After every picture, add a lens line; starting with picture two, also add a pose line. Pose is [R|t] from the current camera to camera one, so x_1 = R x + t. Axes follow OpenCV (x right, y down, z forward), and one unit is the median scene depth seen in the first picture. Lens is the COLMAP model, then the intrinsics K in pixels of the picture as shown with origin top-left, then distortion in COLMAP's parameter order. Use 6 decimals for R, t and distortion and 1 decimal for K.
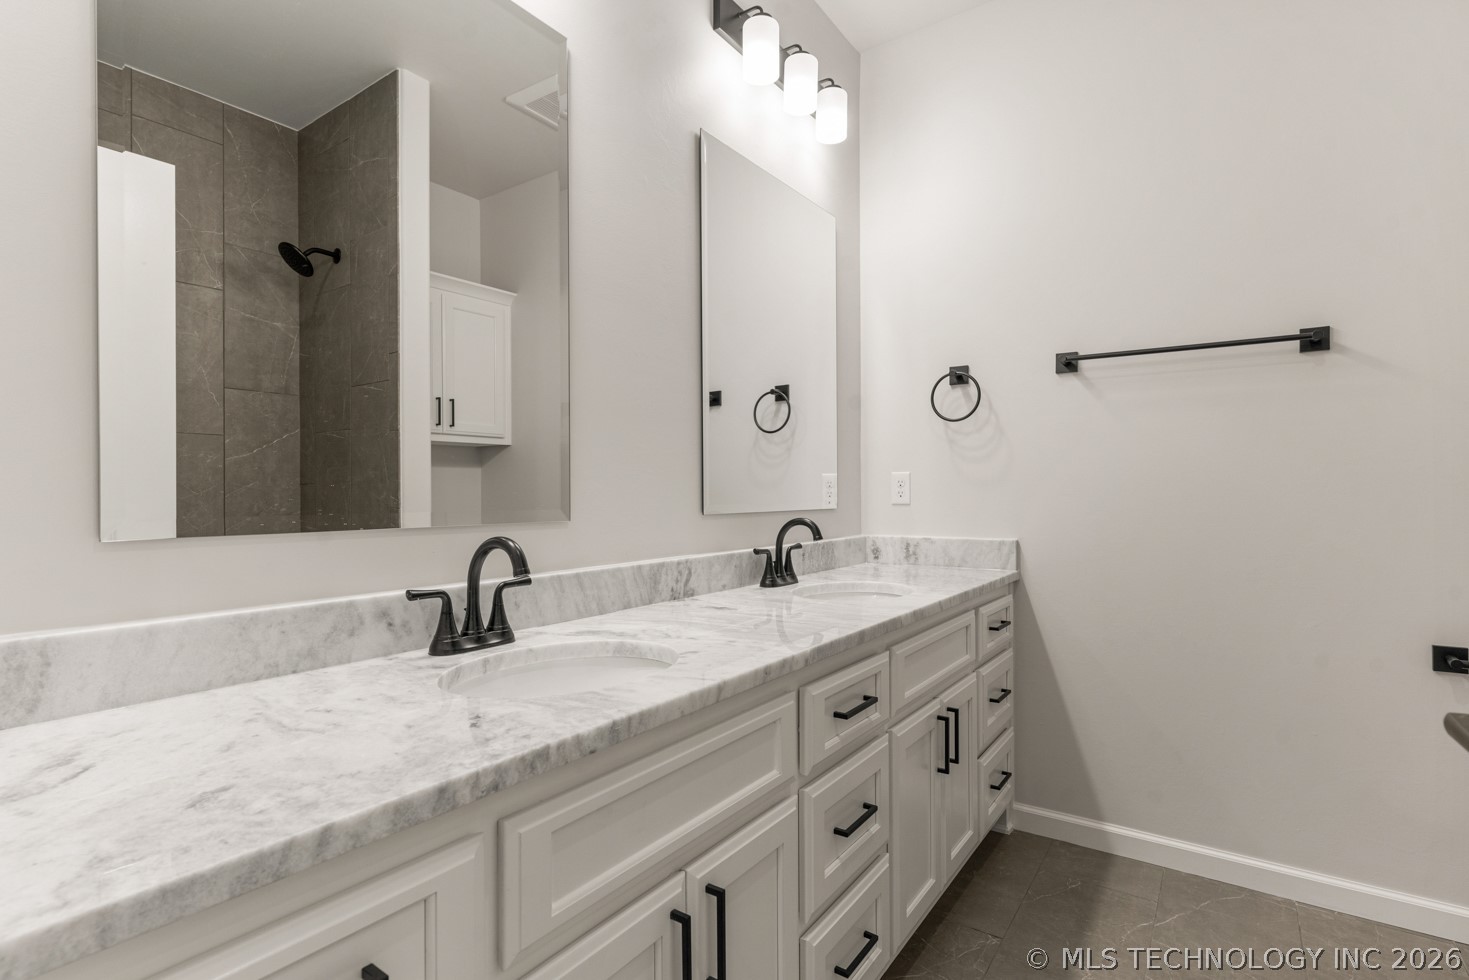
lens RADIAL K [[719.0, 0, 730.4], [0, 719.0, 491.9], [0, 0, 1]] dist [0.000436, 0.000206]
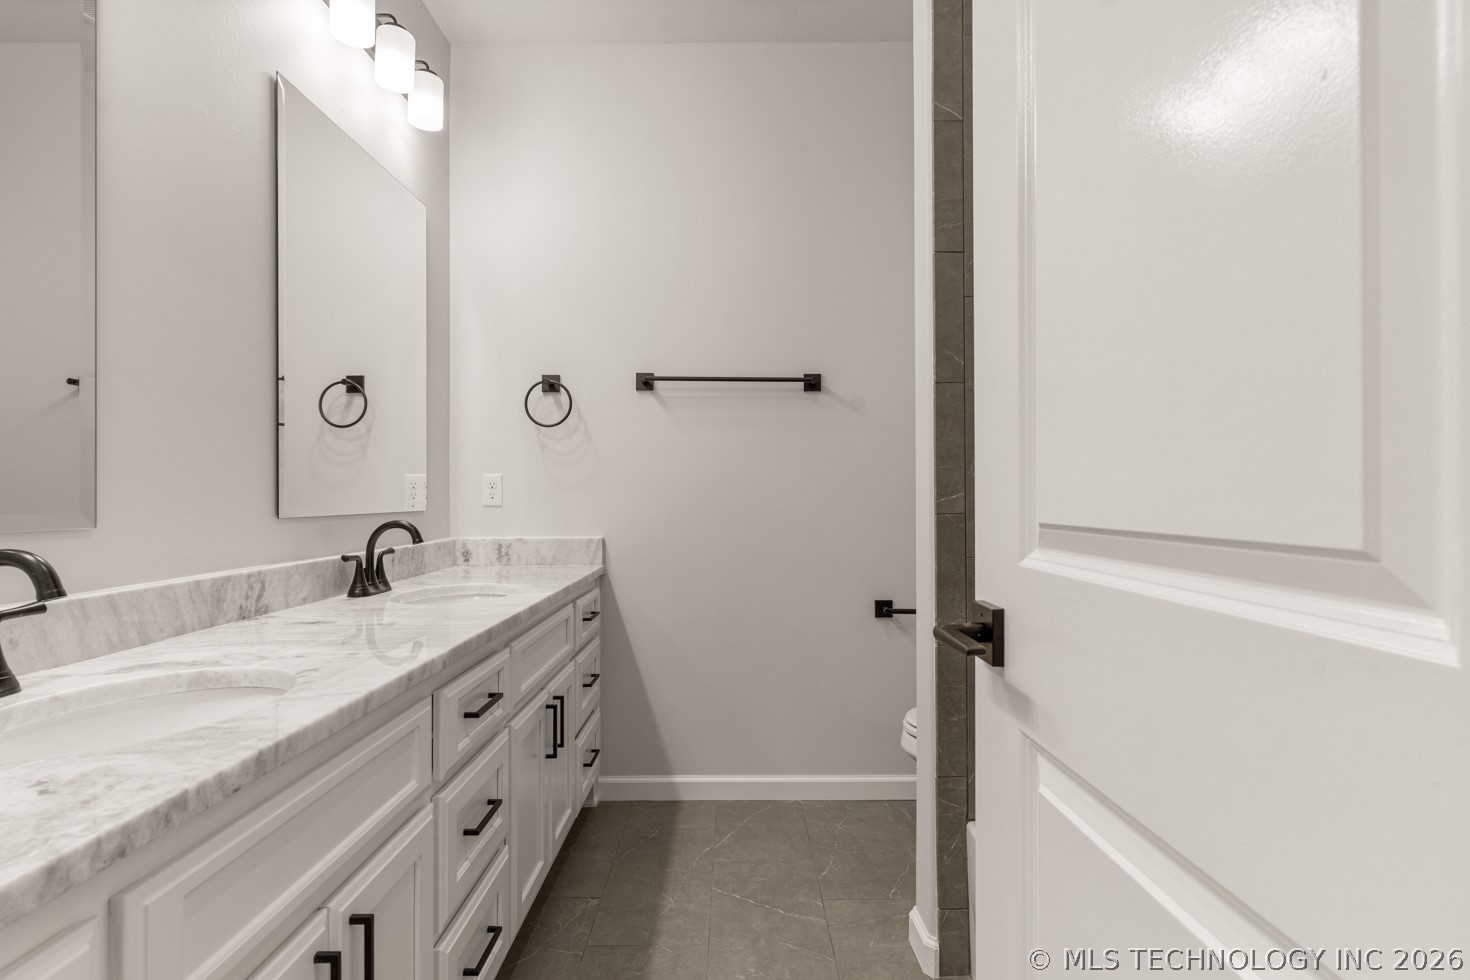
lens RADIAL K [[721.3, 0, 735.0], [0, 721.3, 490.0], [0, 0, 1]] dist [-0.000660, -0.000834]
pose [[0.813889, 0.008071, 0.580965, -0.101124], [-0.003369, 0.999952, -0.009172, 0.004053], [-0.581011, 0.005508, 0.813877, -0.024313]]
